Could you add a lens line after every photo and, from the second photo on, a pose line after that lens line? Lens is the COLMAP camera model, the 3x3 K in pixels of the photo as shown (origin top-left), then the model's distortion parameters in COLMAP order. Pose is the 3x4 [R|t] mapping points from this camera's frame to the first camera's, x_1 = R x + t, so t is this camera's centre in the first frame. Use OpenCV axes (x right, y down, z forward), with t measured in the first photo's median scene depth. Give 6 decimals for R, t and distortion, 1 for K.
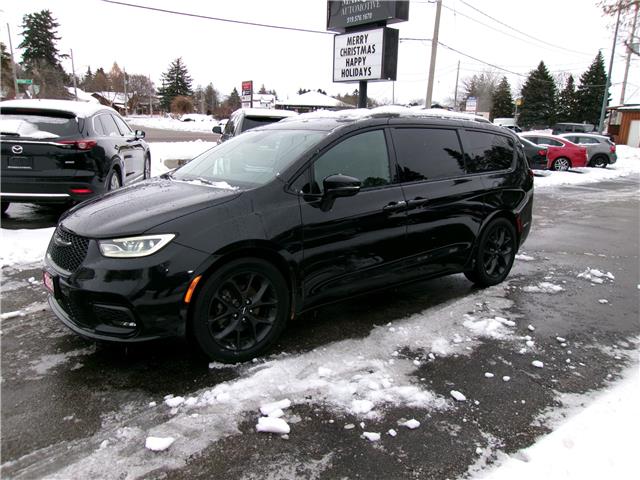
lens RADIAL K [[503.4, 0, 322.7], [0, 503.4, 236.3], [0, 0, 1]] dist [-0.022901, 0.051916]
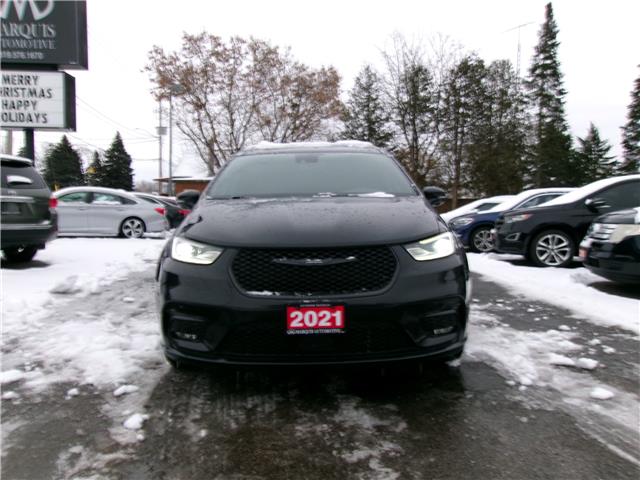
lens RADIAL K [[503.4, 0, 323.1], [0, 503.4, 235.4], [0, 0, 1]] dist [-0.022901, 0.051916]
pose [[0.617742, -0.060033, 0.784086, -0.733942], [0.173976, 0.982808, -0.061818, 0.012661], [-0.766895, 0.174600, 0.617566, 0.338127]]
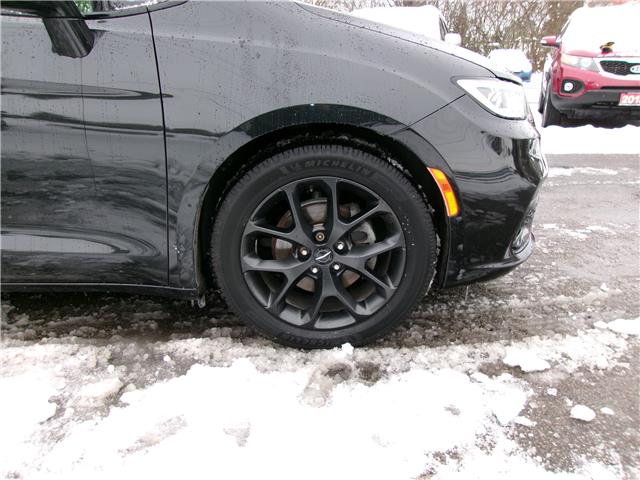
lens RADIAL K [[503.4, 0, 320.1], [0, 503.4, 236.7], [0, 0, 1]] dist [-0.022901, 0.051916]
pose [[-0.776756, -0.232483, 0.585323, -0.513863], [0.108152, 0.866331, 0.487620, -0.126738], [-0.620446, 0.442066, -0.647784, 1.121285]]
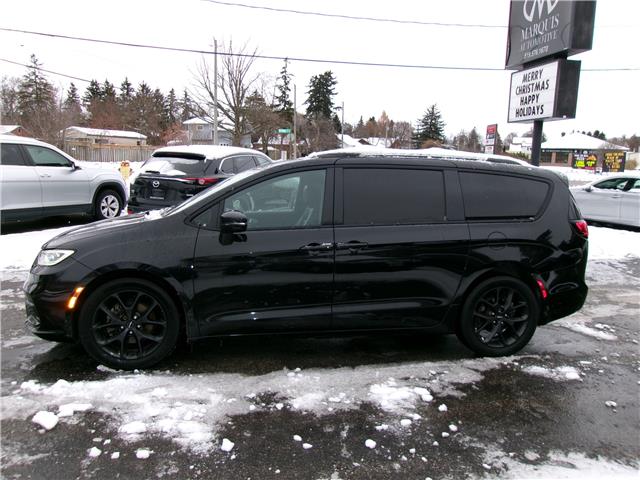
lens RADIAL K [[503.4, 0, 322.6], [0, 503.4, 235.8], [0, 0, 1]] dist [-0.022901, 0.051916]
pose [[0.874250, 0.071899, -0.480122, 0.484786], [-0.112129, 0.992137, -0.055602, -0.023624], [0.472349, 0.102446, 0.875438, 0.124074]]
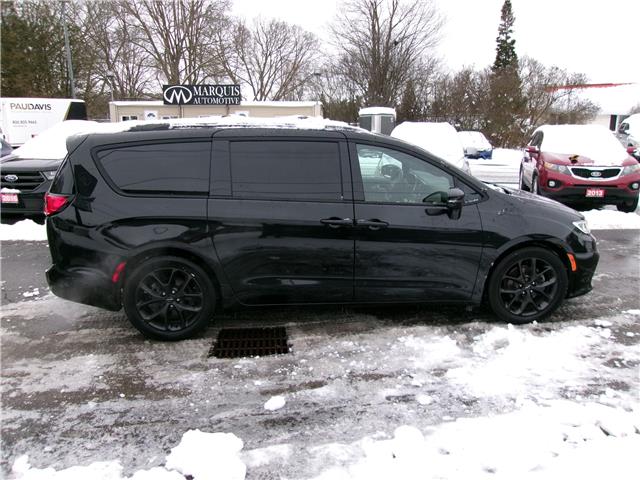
lens RADIAL K [[503.4, 0, 321.5], [0, 503.4, 238.4], [0, 0, 1]] dist [-0.022901, 0.051916]
pose [[-0.836650, -0.148689, 0.527170, -0.476389], [0.087106, 0.914084, 0.396060, -0.401723], [-0.540767, 0.377284, -0.751817, 1.713678]]
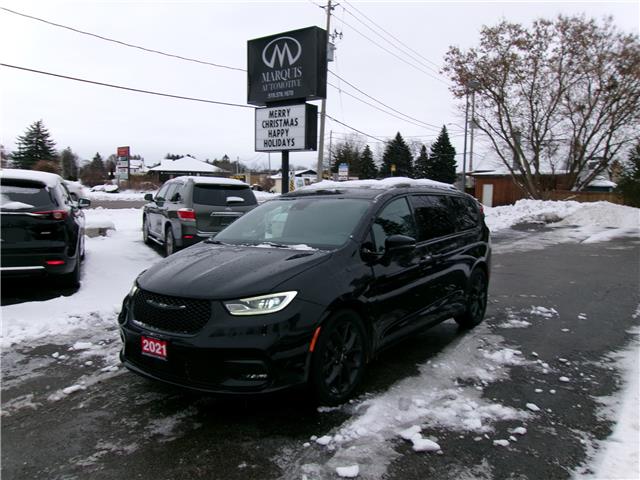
lens RADIAL K [[503.4, 0, 322.7], [0, 503.4, 236.5], [0, 0, 1]] dist [-0.022901, 0.051916]
pose [[0.966872, -0.031490, 0.253311, -0.306836], [0.062603, 0.991307, -0.115719, 0.004978], [-0.247465, 0.127743, 0.960439, -0.070662]]
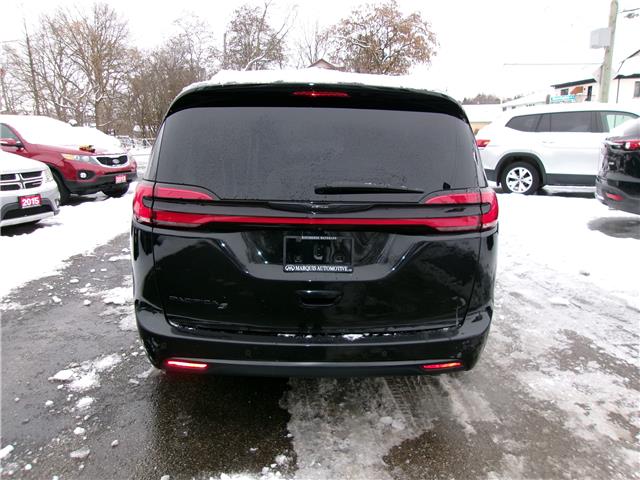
lens RADIAL K [[503.4, 0, 323.4], [0, 503.4, 238.3], [0, 0, 1]] dist [-0.022901, 0.051916]
pose [[-0.610803, 0.137302, -0.779787, 0.708613], [-0.180490, 0.934776, 0.305970, -0.267264], [0.770936, 0.327631, -0.546182, 1.484486]]
